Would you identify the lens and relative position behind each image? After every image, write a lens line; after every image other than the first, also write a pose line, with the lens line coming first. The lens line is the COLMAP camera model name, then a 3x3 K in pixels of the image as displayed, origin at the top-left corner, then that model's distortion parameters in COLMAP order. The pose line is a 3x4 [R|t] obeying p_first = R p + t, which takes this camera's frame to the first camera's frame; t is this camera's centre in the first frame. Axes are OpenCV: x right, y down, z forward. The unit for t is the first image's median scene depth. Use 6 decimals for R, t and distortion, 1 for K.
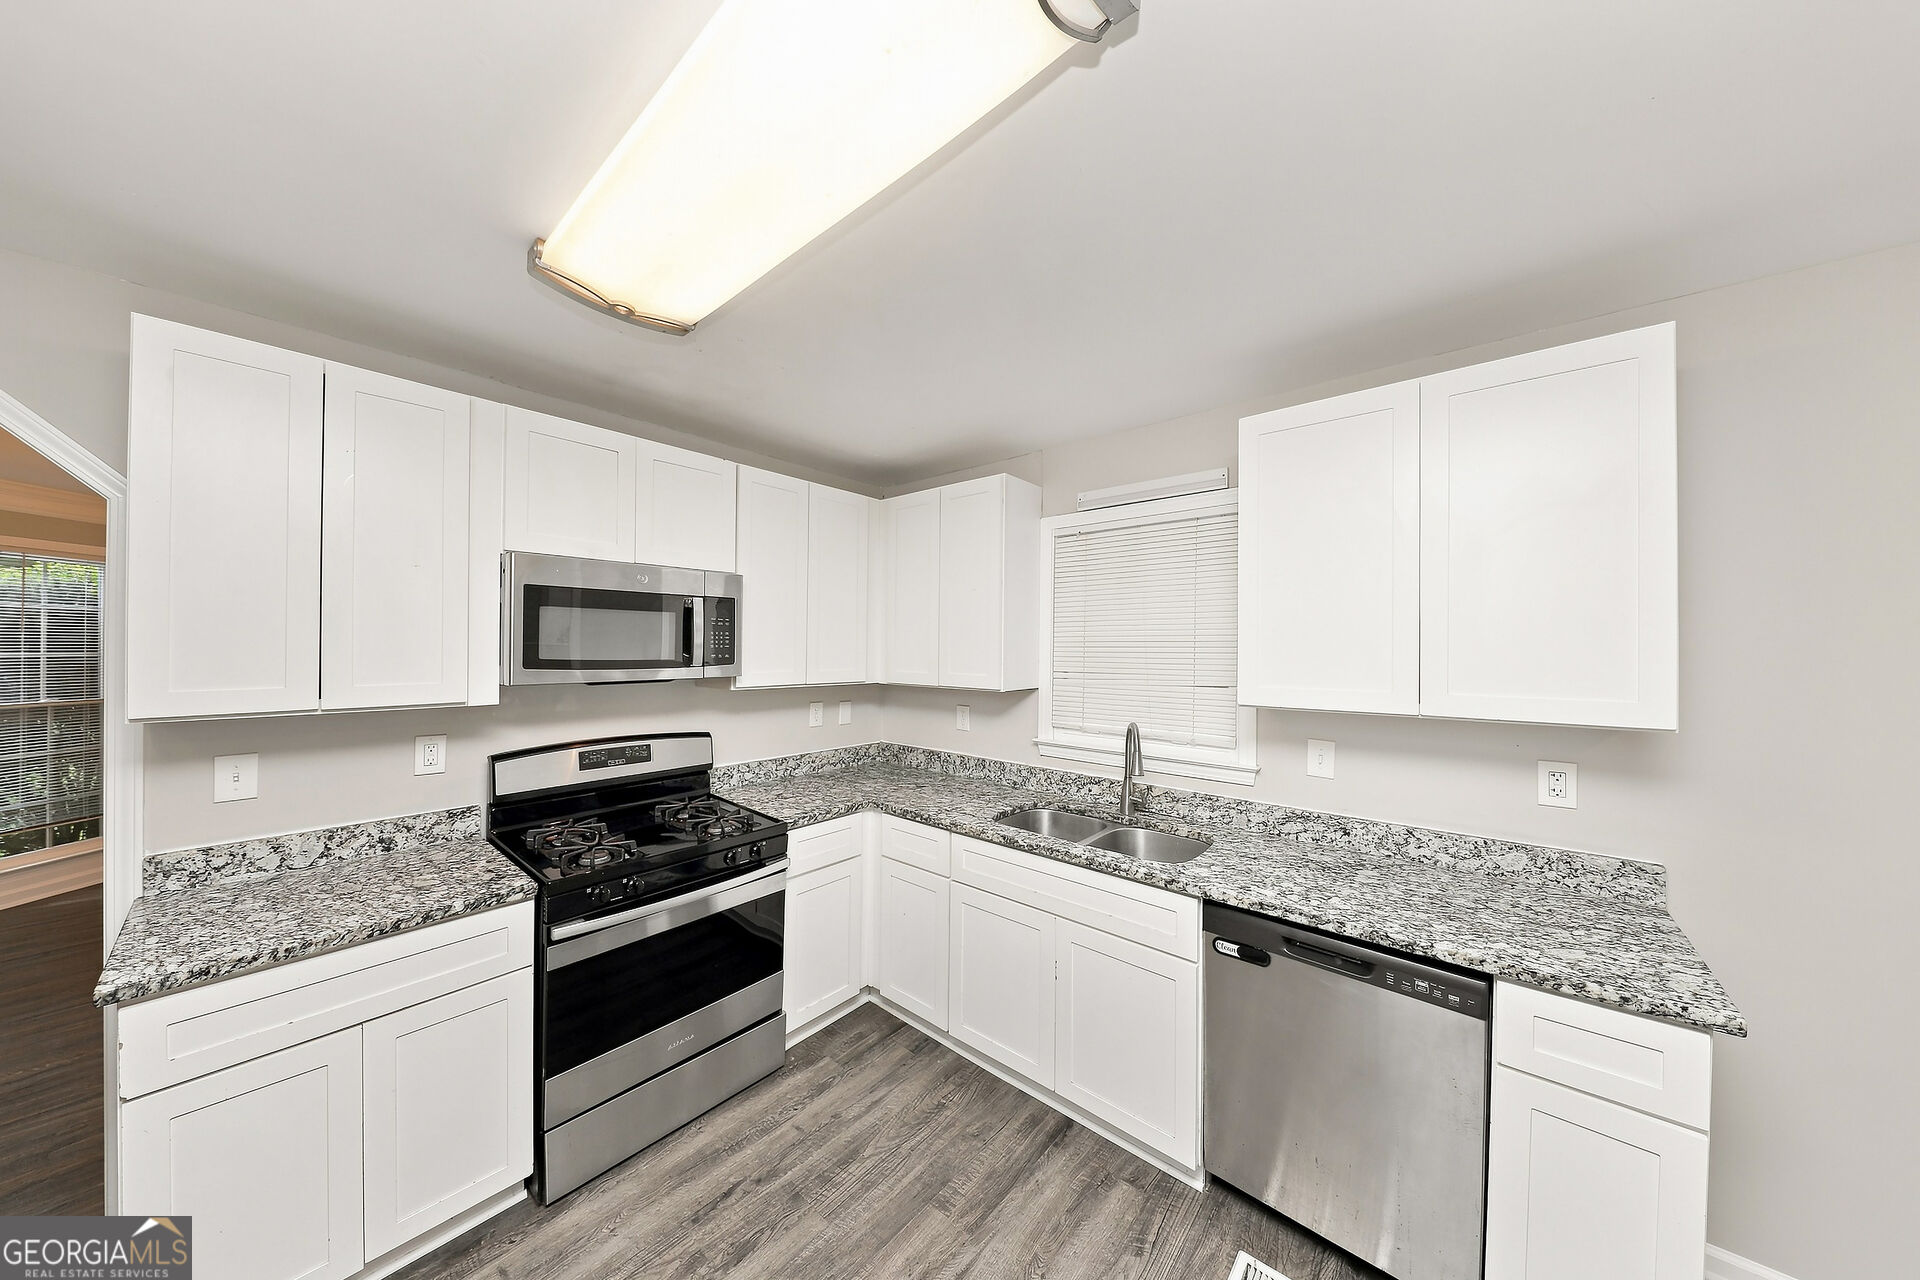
lens RADIAL K [[617.0, 0, 968.3], [0, 617.0, 635.2], [0, 0, 1]] dist [-0.002043, -0.000217]
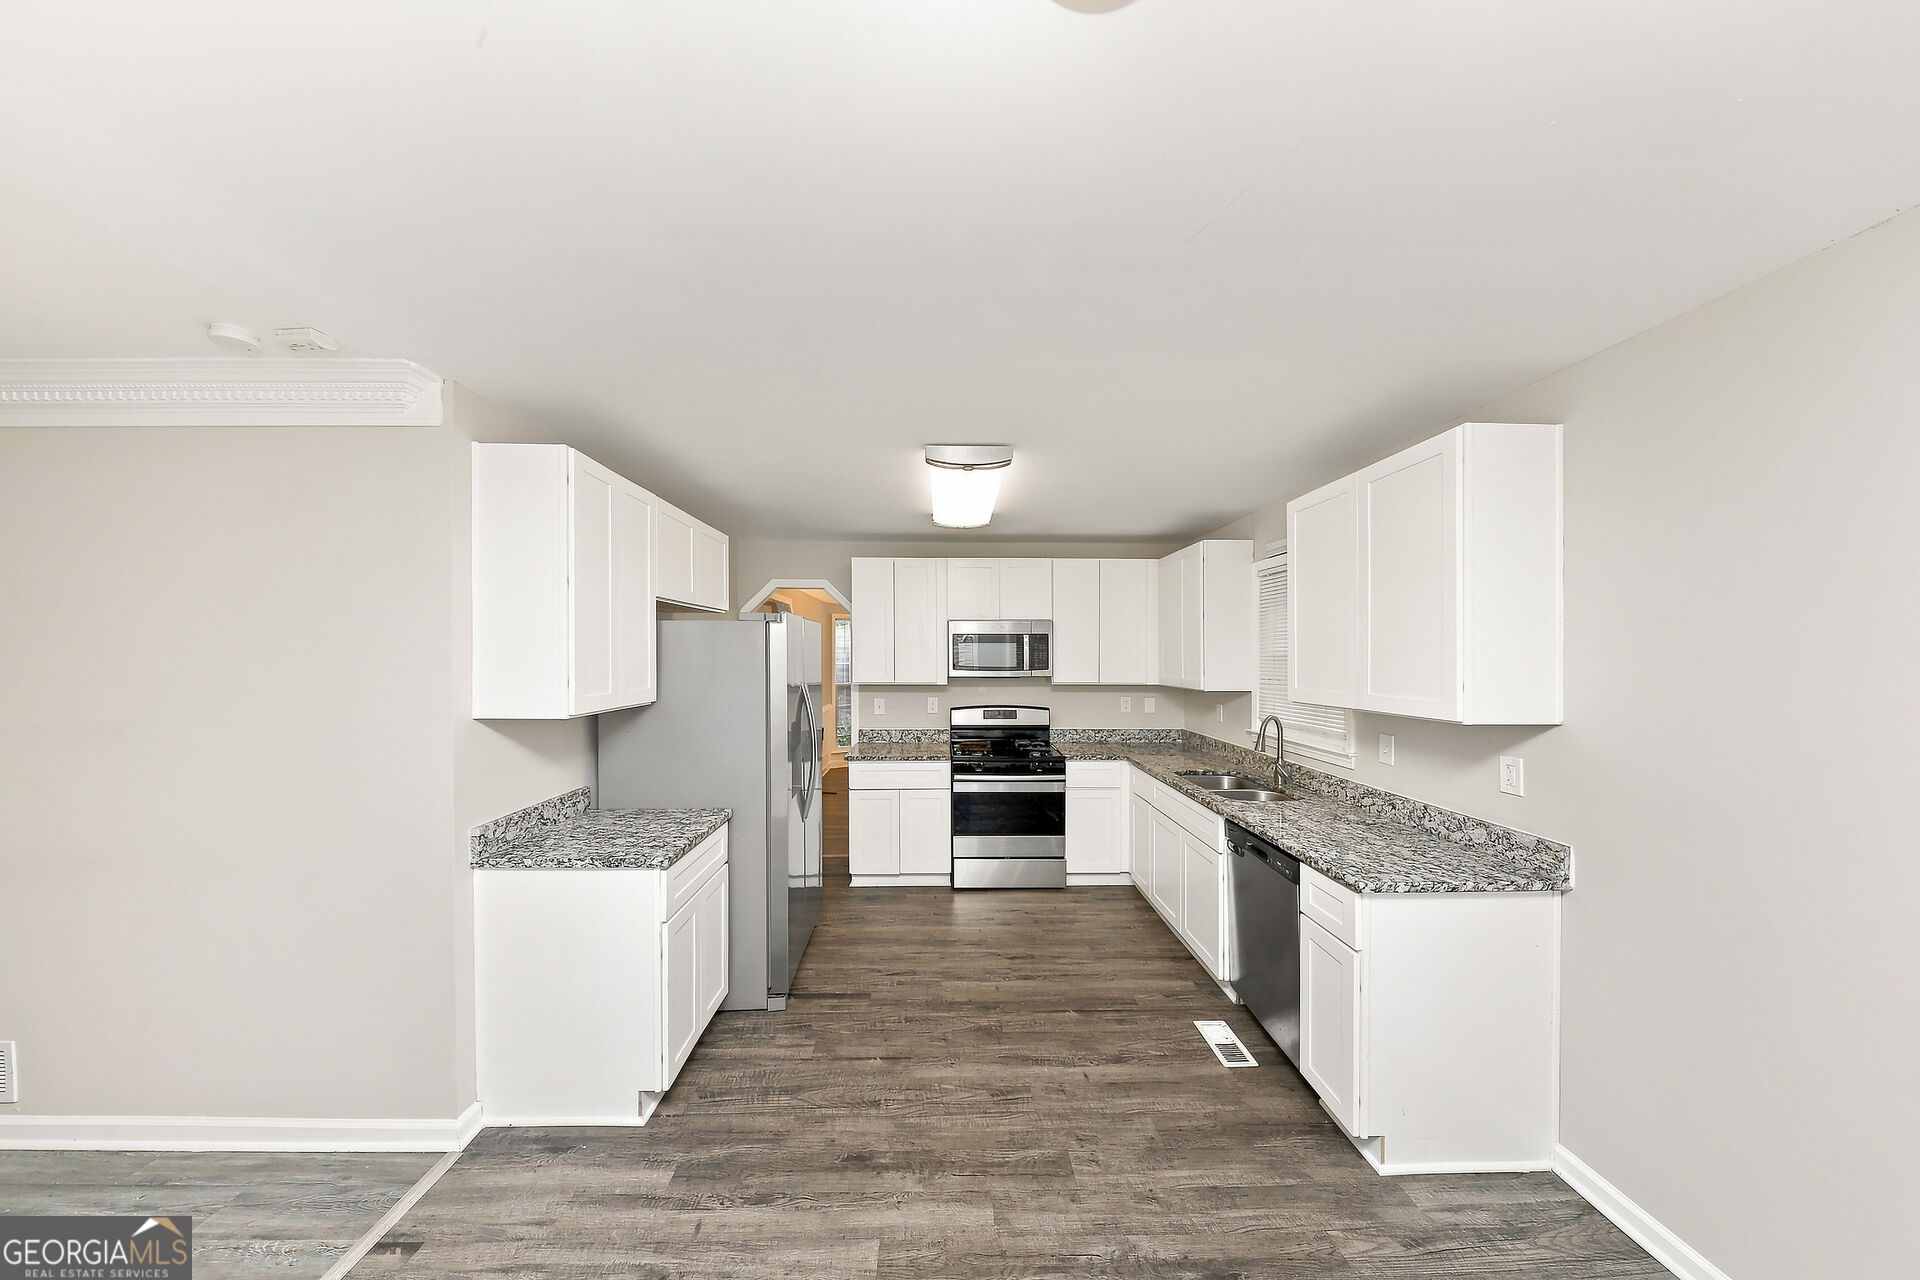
lens RADIAL K [[617.0, 0, 955.8], [0, 617.0, 646.7], [0, 0, 1]] dist [-0.002043, -0.000217]
pose [[0.666098, -0.015079, -0.745712, 0.893435], [0.014417, 0.999869, -0.007340, -0.013034], [0.745725, -0.005861, 0.666228, -0.481317]]
